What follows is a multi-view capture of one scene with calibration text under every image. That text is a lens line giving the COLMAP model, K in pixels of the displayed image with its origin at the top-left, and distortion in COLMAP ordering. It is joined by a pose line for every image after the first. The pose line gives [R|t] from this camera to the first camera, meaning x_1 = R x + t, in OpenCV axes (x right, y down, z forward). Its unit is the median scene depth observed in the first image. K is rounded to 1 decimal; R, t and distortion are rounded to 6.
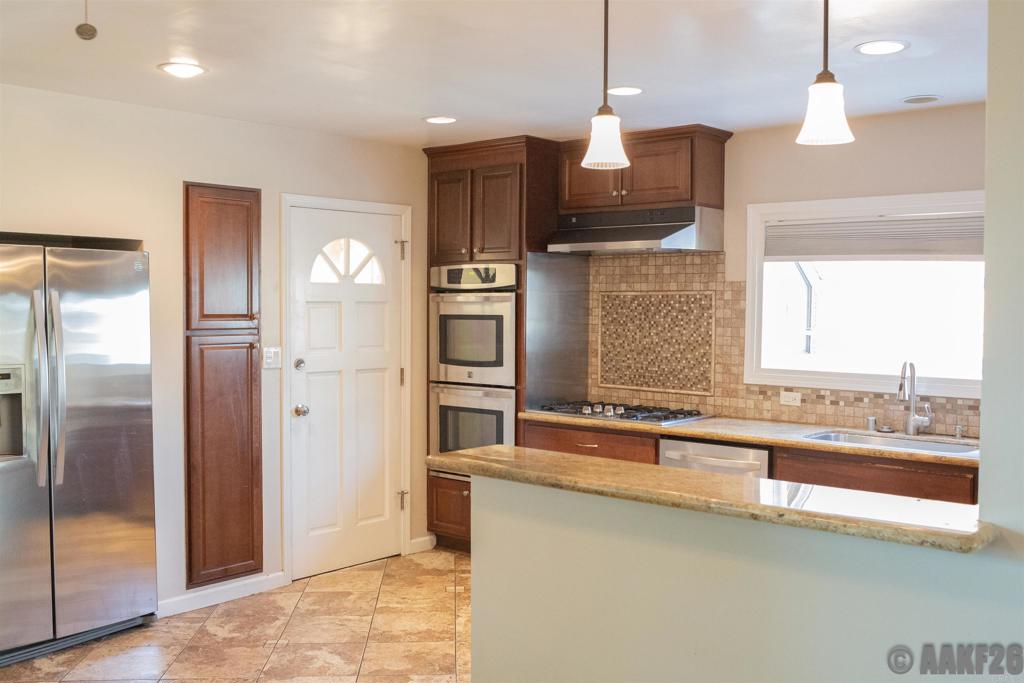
lens RADIAL K [[982.4, 0, 512.0], [0, 982.4, 341.5], [0, 0, 1]] dist [-0.016535, 0.004104]
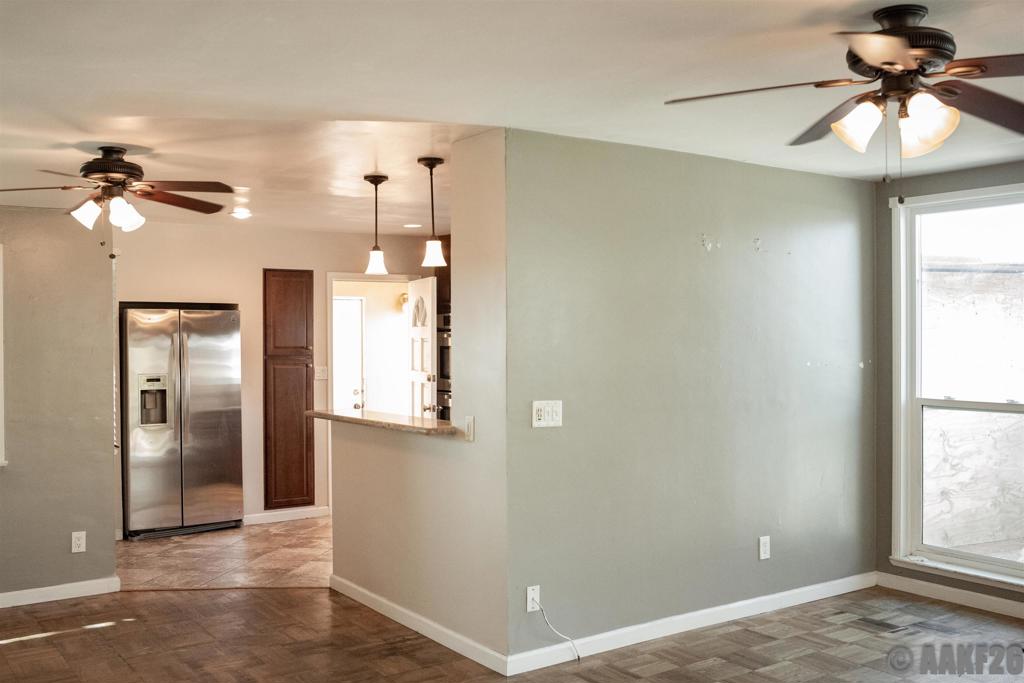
lens RADIAL K [[982.4, 0, 512.0], [0, 982.4, 341.5], [0, 0, 1]] dist [-0.016535, 0.004104]
pose [[0.970595, -0.008406, -0.240571, 0.494760], [0.000001, 0.999390, -0.034917, 0.023093], [0.240718, 0.033890, 0.970003, -0.548537]]
